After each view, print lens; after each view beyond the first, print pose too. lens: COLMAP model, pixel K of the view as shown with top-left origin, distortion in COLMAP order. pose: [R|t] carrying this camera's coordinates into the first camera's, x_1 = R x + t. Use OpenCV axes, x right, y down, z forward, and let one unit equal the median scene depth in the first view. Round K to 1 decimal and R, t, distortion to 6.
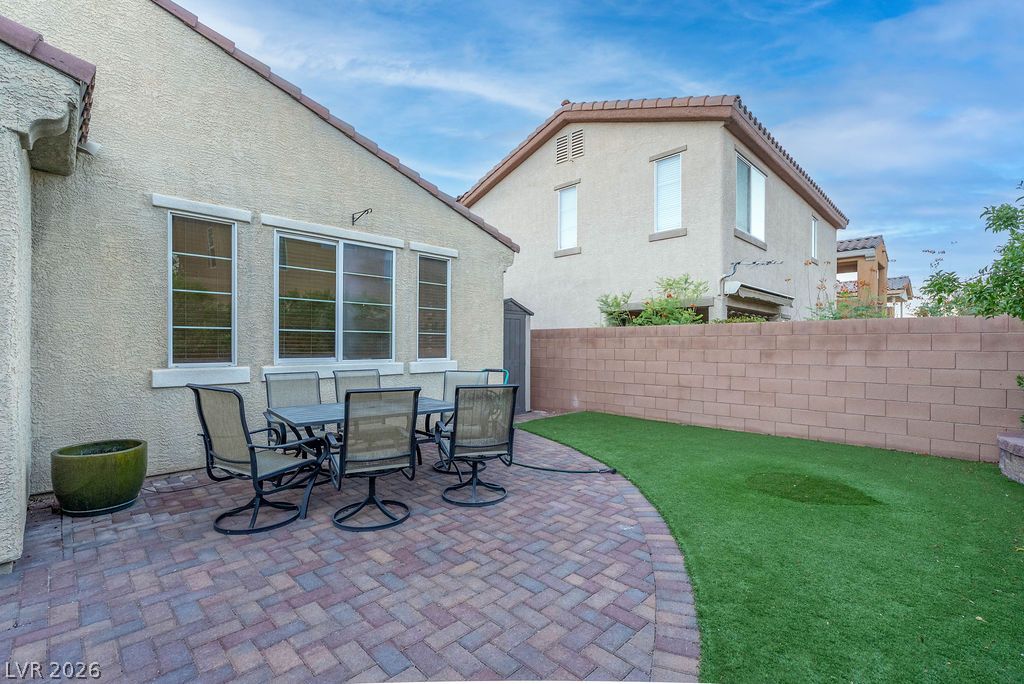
lens RADIAL K [[453.1, 0, 510.0], [0, 453.1, 344.8], [0, 0, 1]] dist [-0.002122, -0.000244]
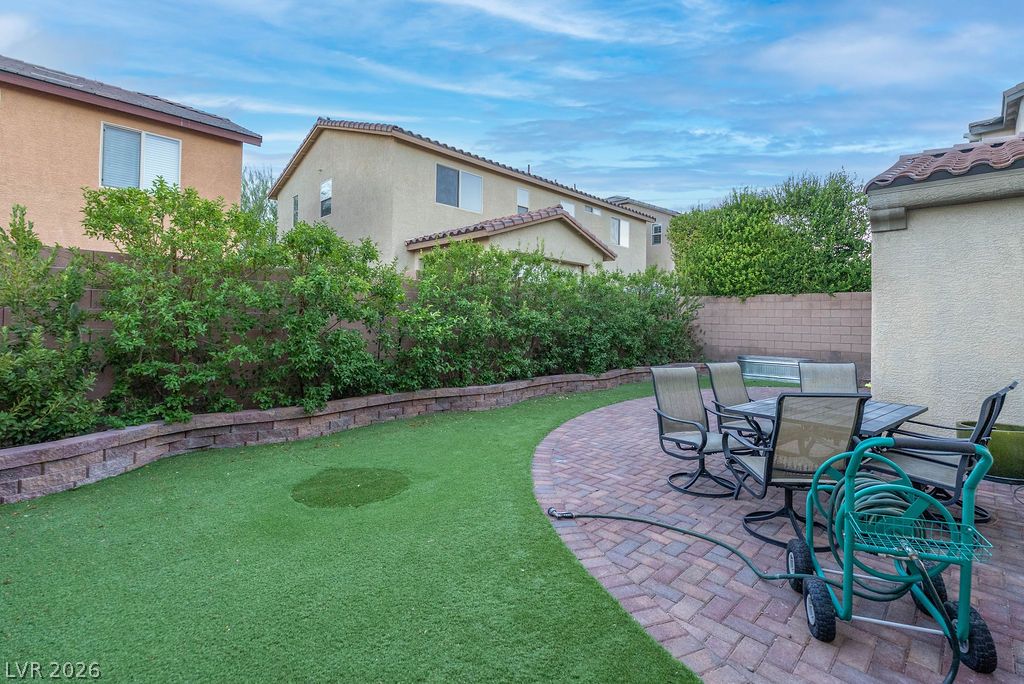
lens RADIAL K [[466.0, 0, 509.7], [0, 466.0, 316.2], [0, 0, 1]] dist [0.001590, 0.000320]
pose [[-0.999818, -0.019064, -0.000374, 0.258438], [-0.019057, 0.999714, -0.014462, -0.013075], [0.000649, -0.014452, -0.999895, 1.491456]]
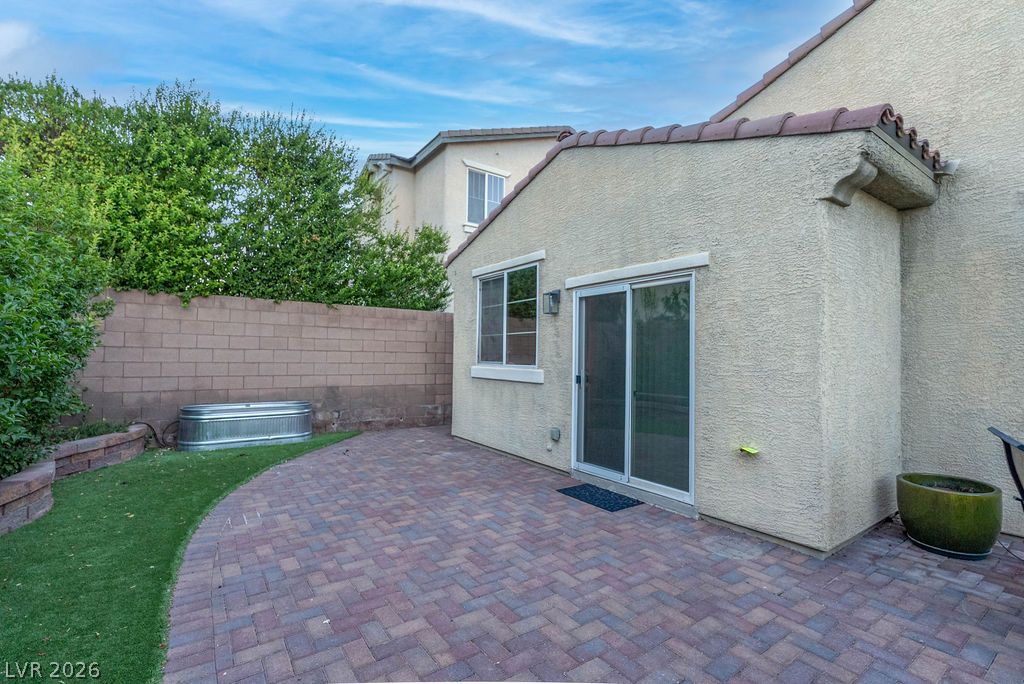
lens RADIAL K [[453.1, 0, 510.0], [0, 453.1, 344.8], [0, 0, 1]] dist [-0.002122, -0.000244]
pose [[-0.170127, -0.029845, -0.984970, 0.120206], [-0.013244, 0.999520, -0.027998, -0.014051], [0.985333, 0.008282, -0.170440, 0.175770]]
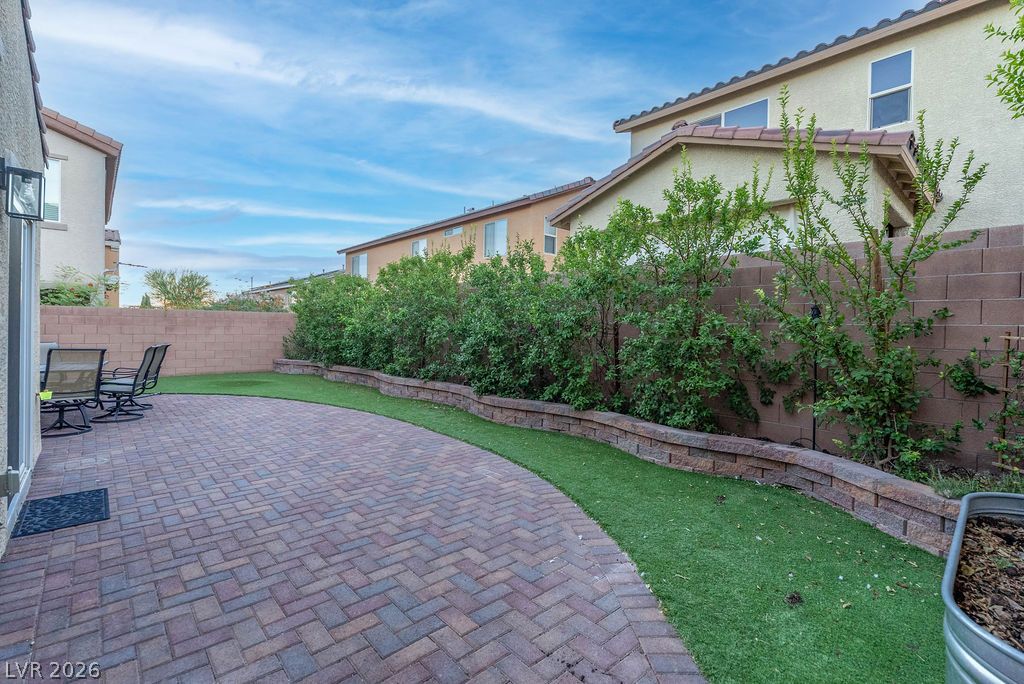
lens RADIAL K [[456.1, 0, 511.3], [0, 456.1, 334.9], [0, 0, 1]] dist [-0.000467, -0.000324]
pose [[0.042461, -0.017384, 0.998947, -1.322213], [-0.018813, 0.999657, 0.018196, -0.012575], [-0.998921, -0.019566, 0.042120, -0.416096]]
